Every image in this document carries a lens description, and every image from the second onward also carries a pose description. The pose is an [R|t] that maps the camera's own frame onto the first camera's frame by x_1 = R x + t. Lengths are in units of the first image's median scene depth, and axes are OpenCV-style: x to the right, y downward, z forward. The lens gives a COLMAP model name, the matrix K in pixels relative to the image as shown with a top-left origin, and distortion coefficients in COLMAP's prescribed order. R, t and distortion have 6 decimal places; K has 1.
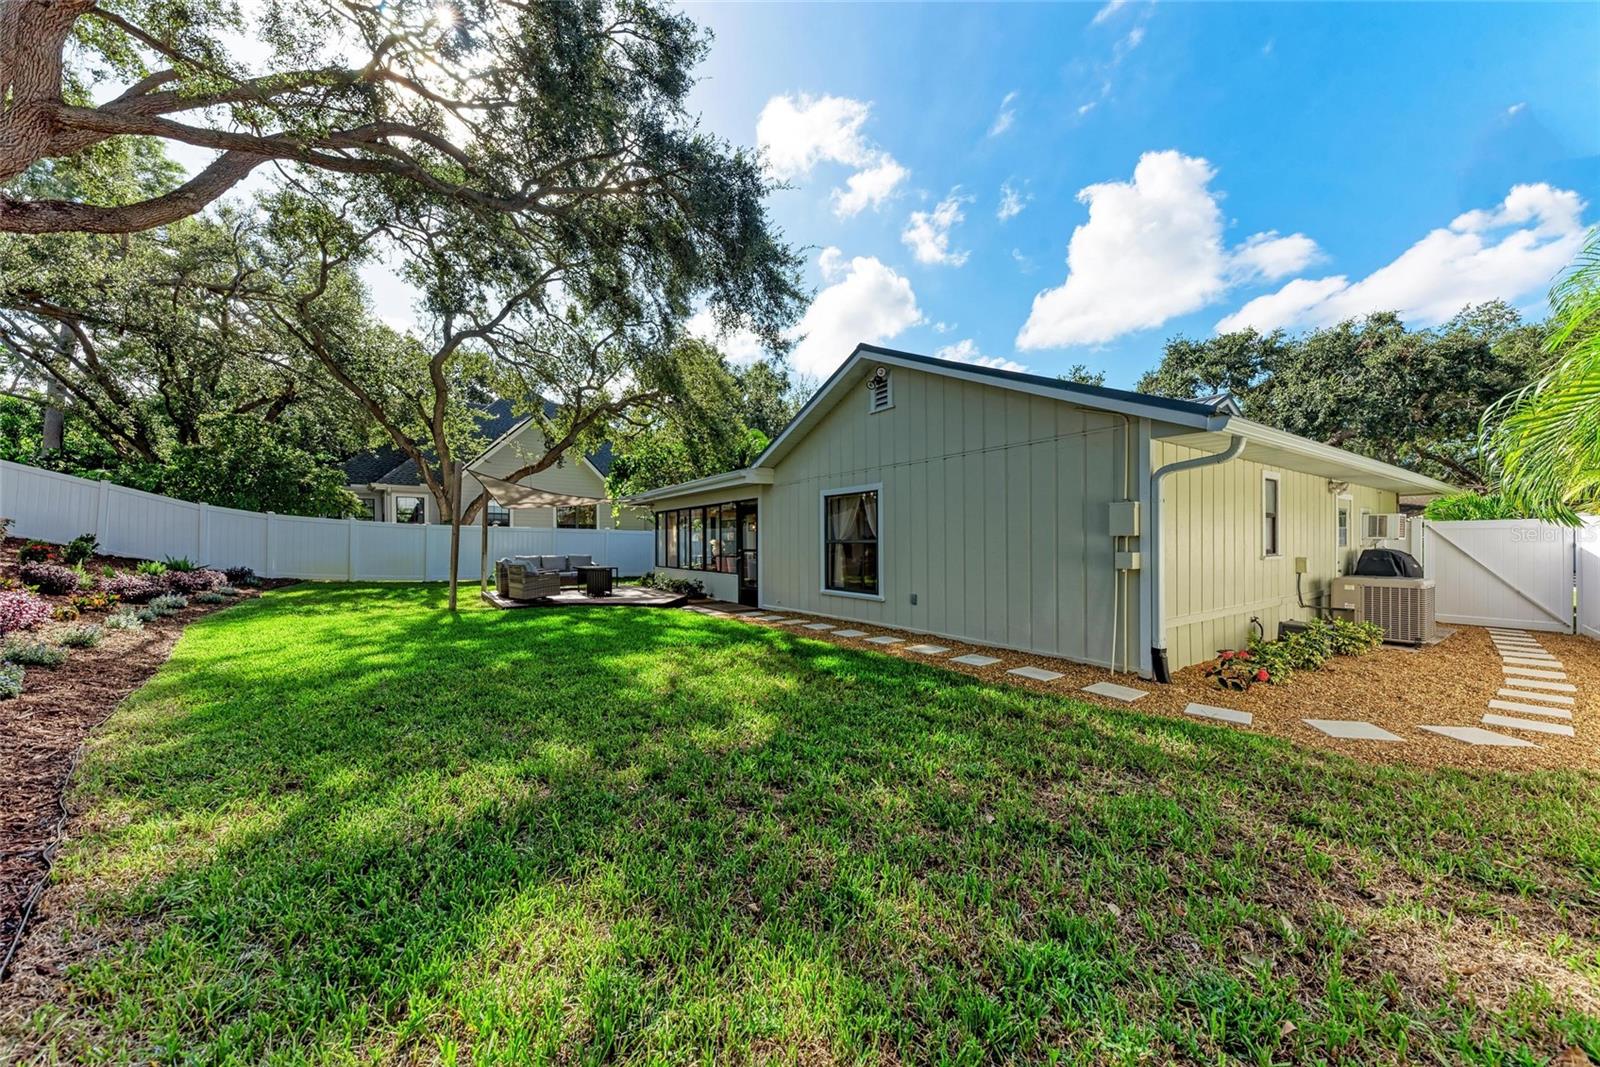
lens RADIAL K [[554.4, 0, 803.7], [0, 554.4, 542.1], [0, 0, 1]] dist [0.019059, -0.000038]
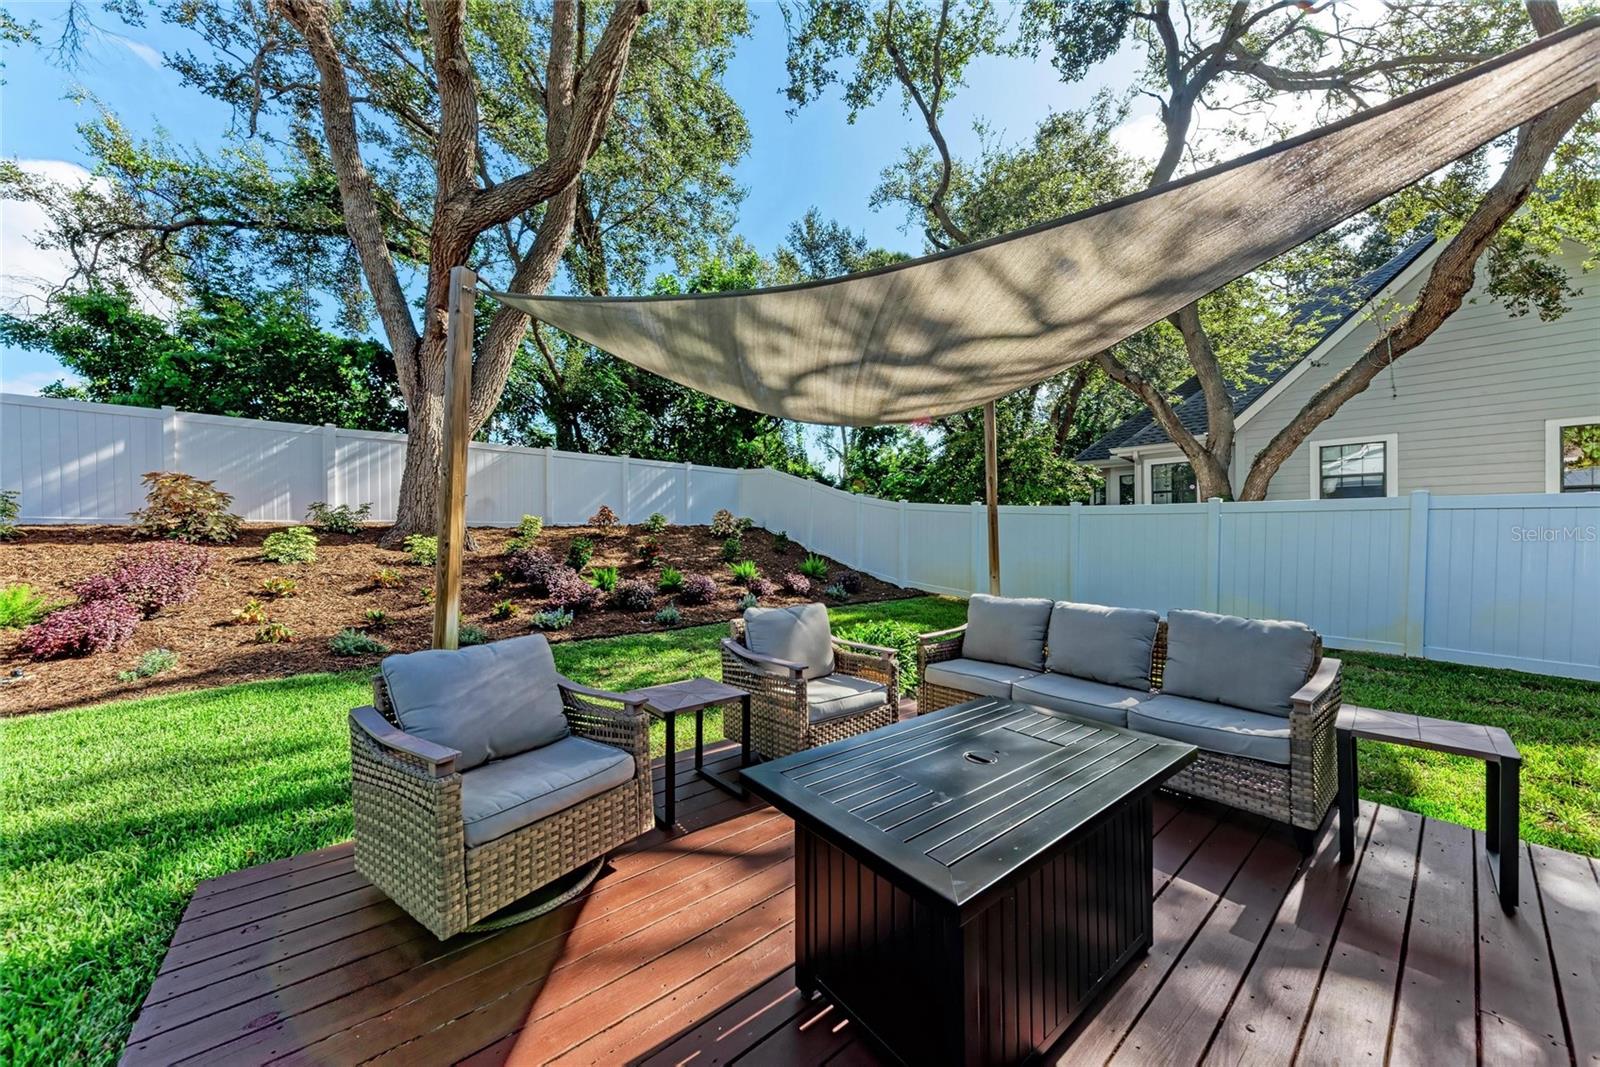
lens RADIAL K [[551.0, 0, 797.5], [0, 551.0, 536.0], [0, 0, 1]] dist [0.001067, 0.000100]
pose [[0.068961, 0.001569, -0.997618, -0.197707], [0.000595, 0.999999, 0.001614, -0.005458], [0.997619, -0.000705, 0.068960, 0.755433]]
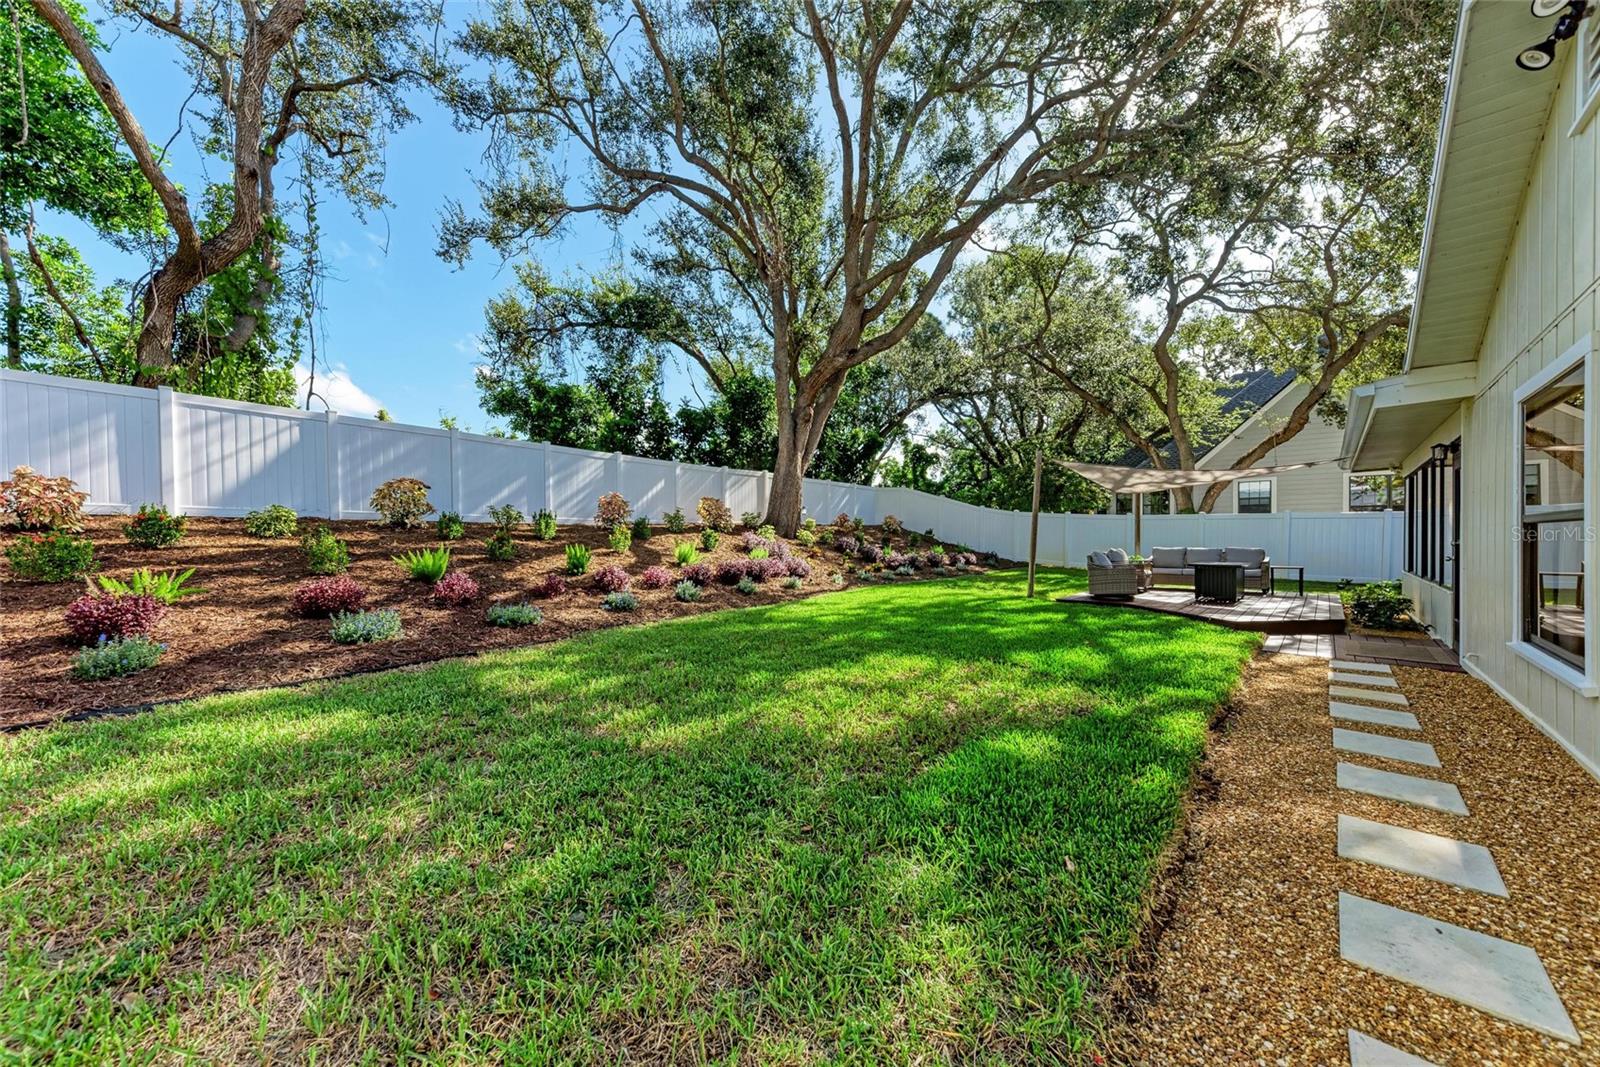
lens RADIAL K [[554.4, 0, 803.7], [0, 554.4, 542.1], [0, 0, 1]] dist [0.019059, -0.000038]
pose [[0.202435, 0.007162, -0.979269, 0.194848], [0.004897, 0.999953, 0.008325, 0.005484], [0.979283, -0.006481, 0.202391, 0.246796]]
